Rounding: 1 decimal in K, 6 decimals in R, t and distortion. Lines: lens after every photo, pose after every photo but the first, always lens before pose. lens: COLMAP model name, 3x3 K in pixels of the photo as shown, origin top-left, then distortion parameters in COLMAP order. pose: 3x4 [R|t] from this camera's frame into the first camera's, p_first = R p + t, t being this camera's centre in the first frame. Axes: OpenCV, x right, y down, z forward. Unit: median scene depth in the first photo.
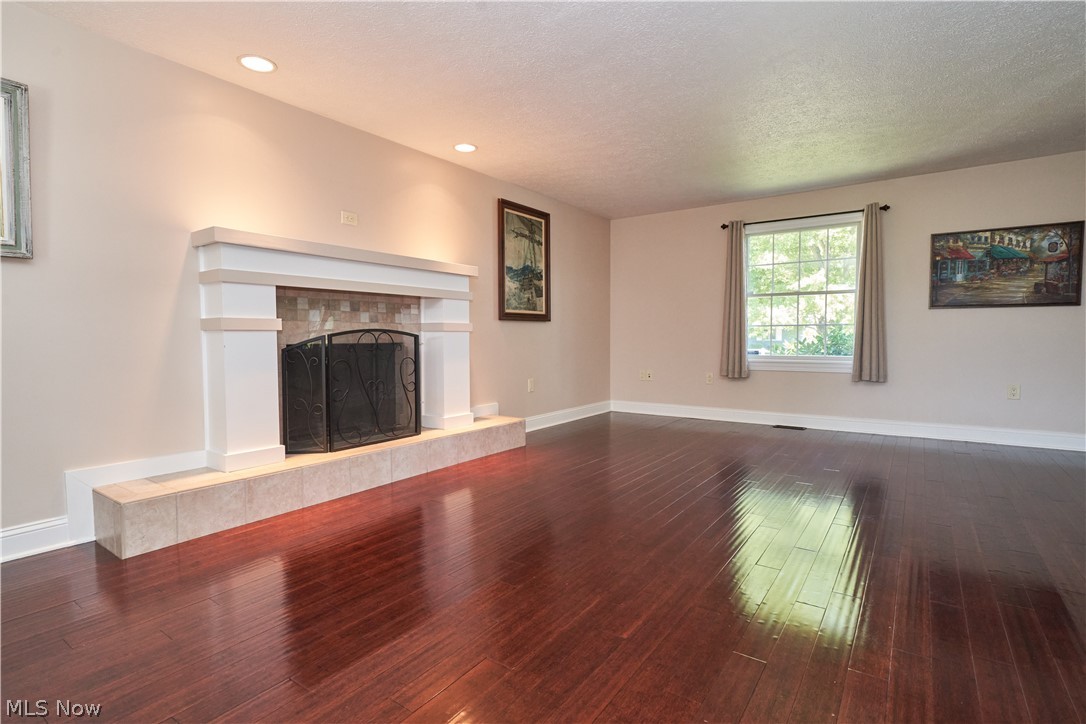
lens RADIAL K [[534.7, 0, 542.6], [0, 534.7, 356.8], [0, 0, 1]] dist [-0.001739, 0.000780]
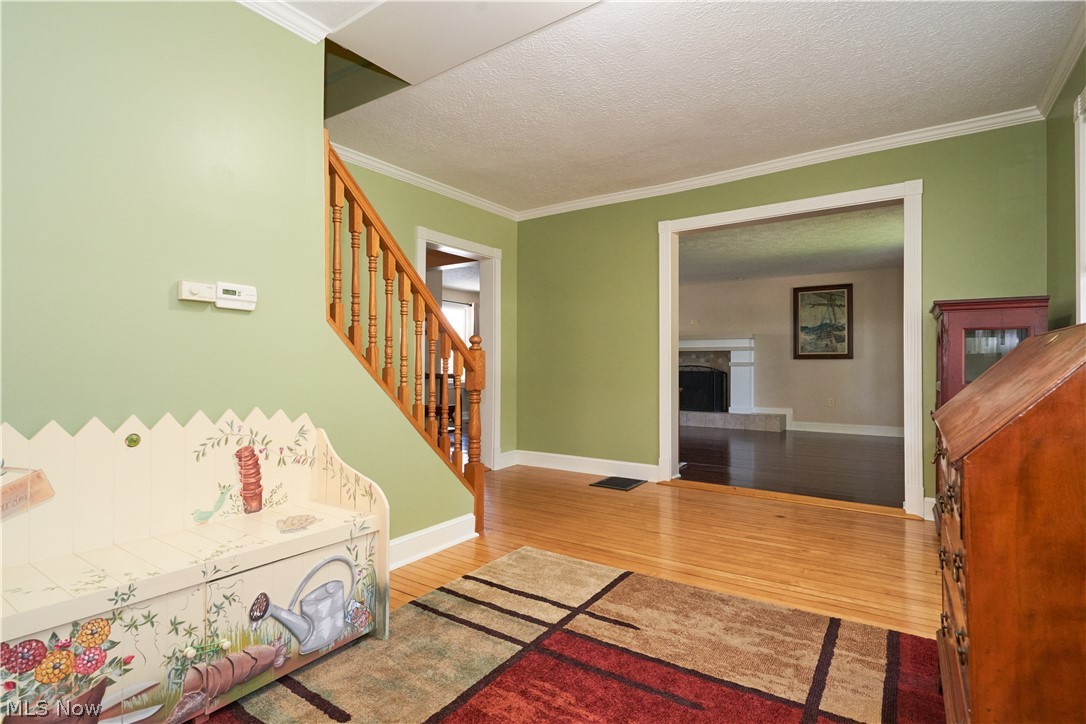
lens RADIAL K [[534.7, 0, 539.2], [0, 534.7, 363.8], [0, 0, 1]] dist [-0.001739, 0.000780]
pose [[0.016316, -0.004288, -0.999858, 1.572161], [-0.044471, 0.998998, -0.005010, -0.010175], [0.998877, 0.044546, 0.016109, 0.167719]]
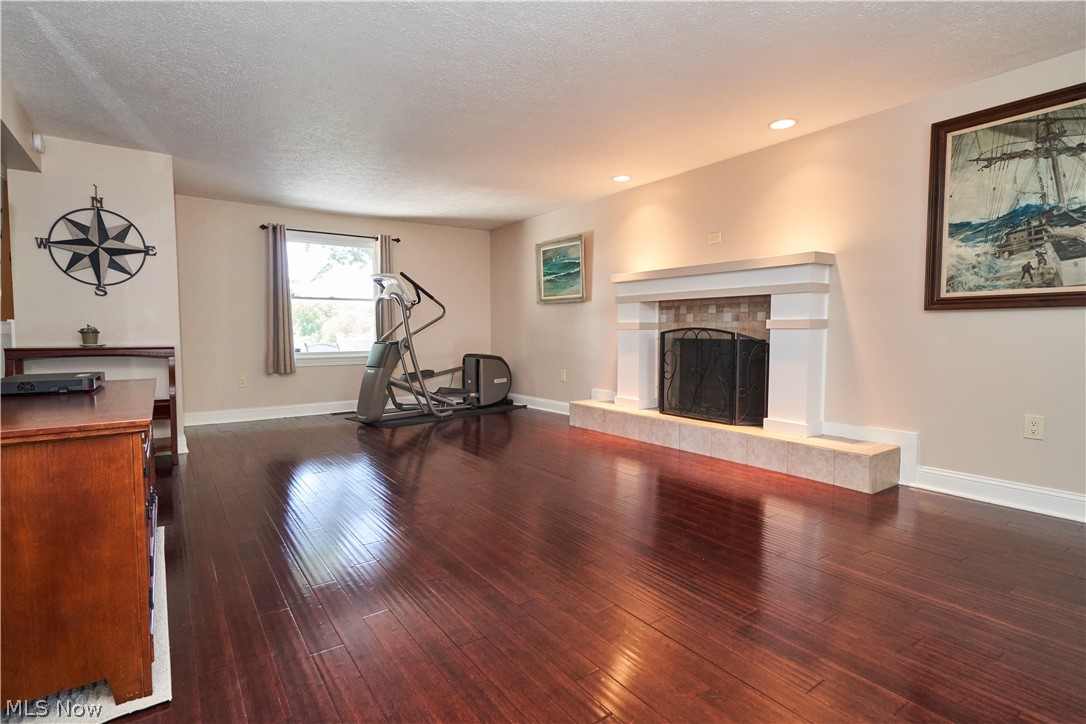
lens RADIAL K [[534.7, 0, 536.8], [0, 534.7, 364.0], [0, 0, 1]] dist [-0.001739, 0.000780]
pose [[-0.331456, 0.065401, -0.941201, 0.699321], [-0.033064, 0.996177, 0.080865, -0.039510], [0.942891, 0.057923, -0.328026, 0.754674]]
